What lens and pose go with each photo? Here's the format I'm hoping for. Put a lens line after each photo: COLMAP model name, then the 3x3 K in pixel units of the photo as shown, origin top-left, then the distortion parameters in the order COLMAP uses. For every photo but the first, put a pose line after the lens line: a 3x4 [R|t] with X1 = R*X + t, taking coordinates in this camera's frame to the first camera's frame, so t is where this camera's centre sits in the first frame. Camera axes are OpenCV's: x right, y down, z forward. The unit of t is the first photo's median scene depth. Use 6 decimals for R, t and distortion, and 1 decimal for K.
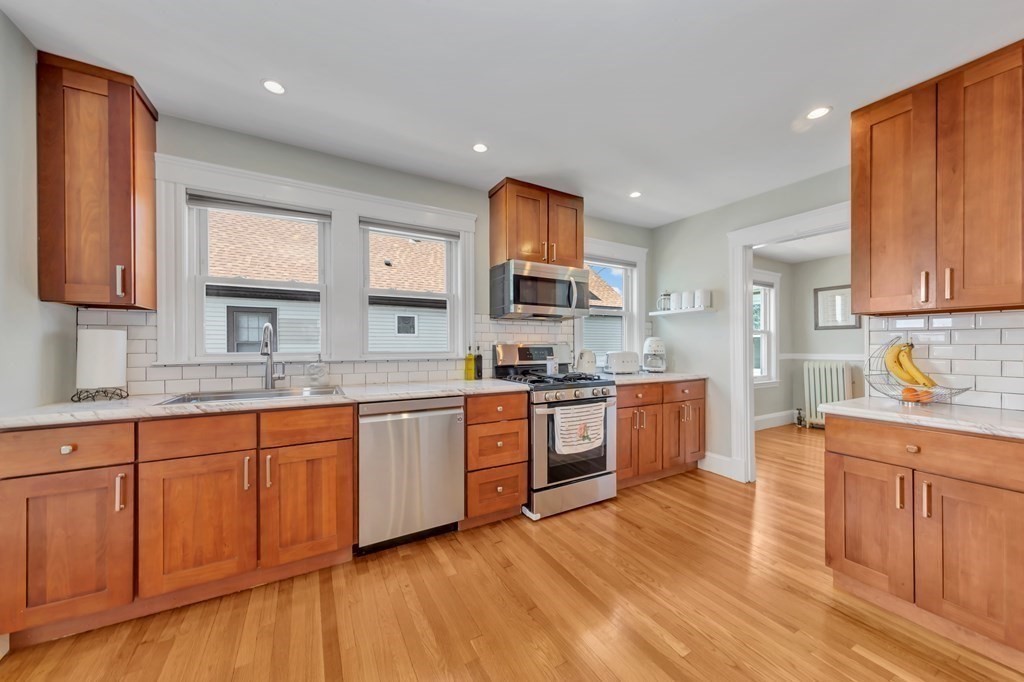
lens RADIAL K [[357.6, 0, 512.6], [0, 357.6, 347.9], [0, 0, 1]] dist [0.000864, 0.000173]
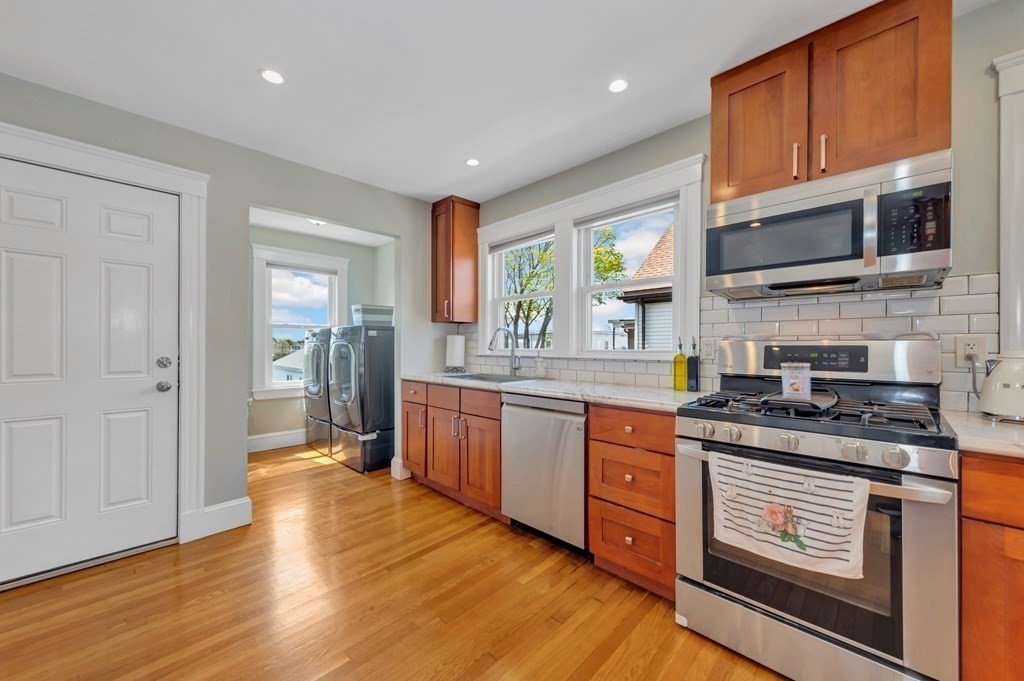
lens RADIAL K [[376.7, 0, 508.4], [0, 376.7, 348.6], [0, 0, 1]] dist [-0.001300, -0.000064]
pose [[0.275658, 0.009510, -0.961209, 0.655708], [-0.007324, 0.999943, 0.007793, 0.002160], [0.961228, 0.004892, 0.275712, 0.576598]]
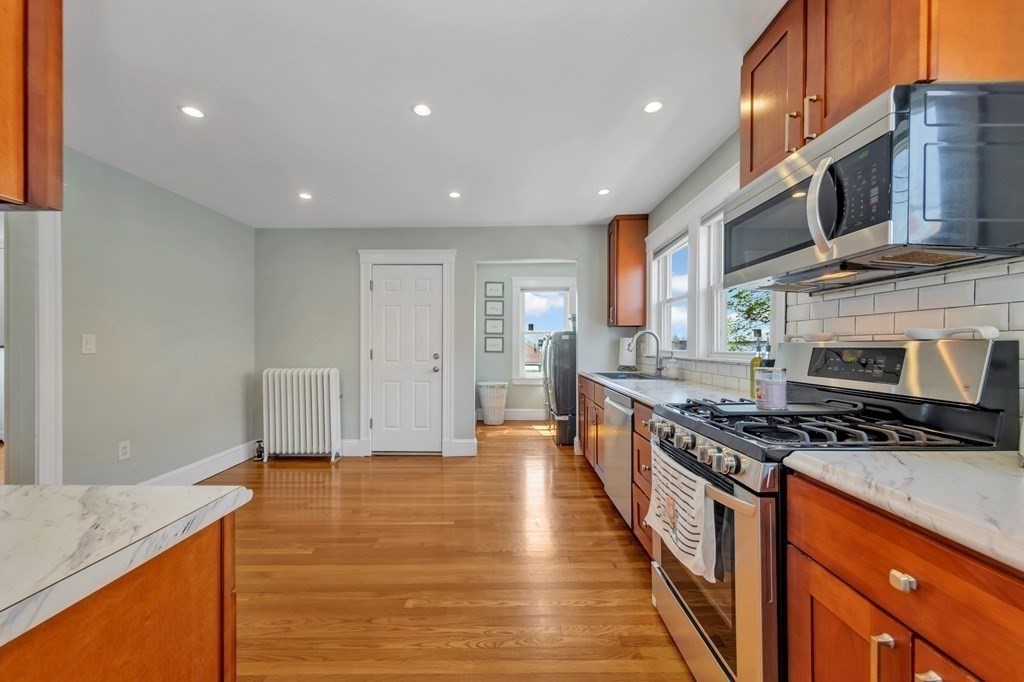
lens RADIAL K [[376.7, 0, 513.0], [0, 376.7, 348.8], [0, 0, 1]] dist [-0.001300, -0.000064]
pose [[-0.490647, 0.008127, -0.871321, 0.872005], [-0.003514, 0.999930, 0.011305, -0.006218], [0.871352, 0.008608, -0.490584, 1.196106]]
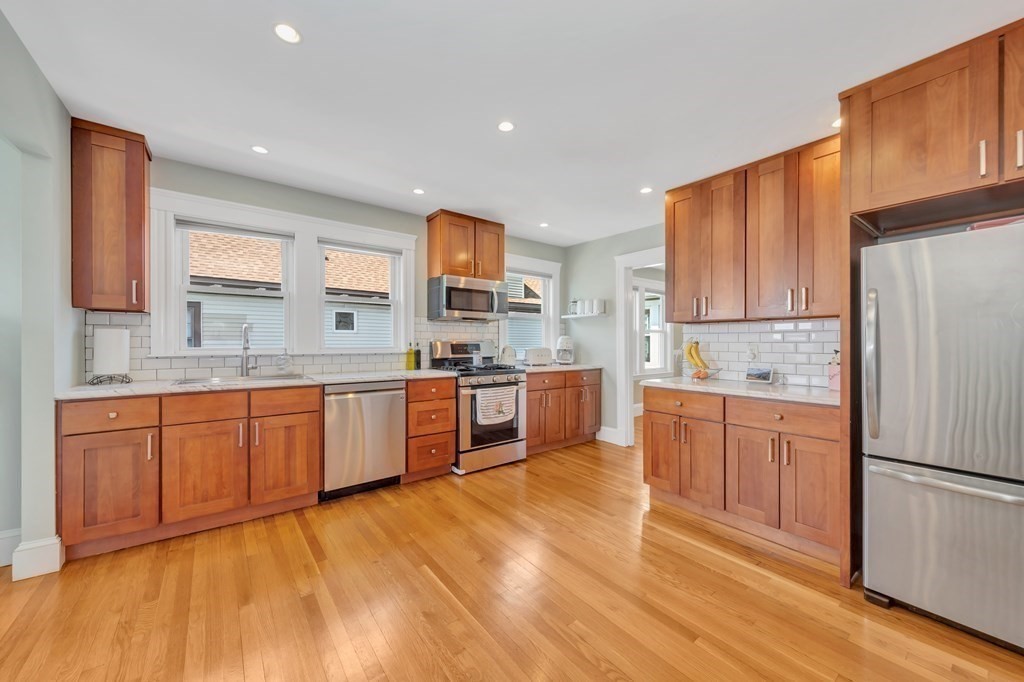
lens RADIAL K [[376.7, 0, 520.1], [0, 376.7, 345.7], [0, 0, 1]] dist [-0.001300, -0.000064]
pose [[0.987415, 0.001671, 0.158140, 0.061774], [-0.001761, 0.999998, 0.000429, 0.004828], [-0.158139, -0.000702, 0.987417, -0.439169]]
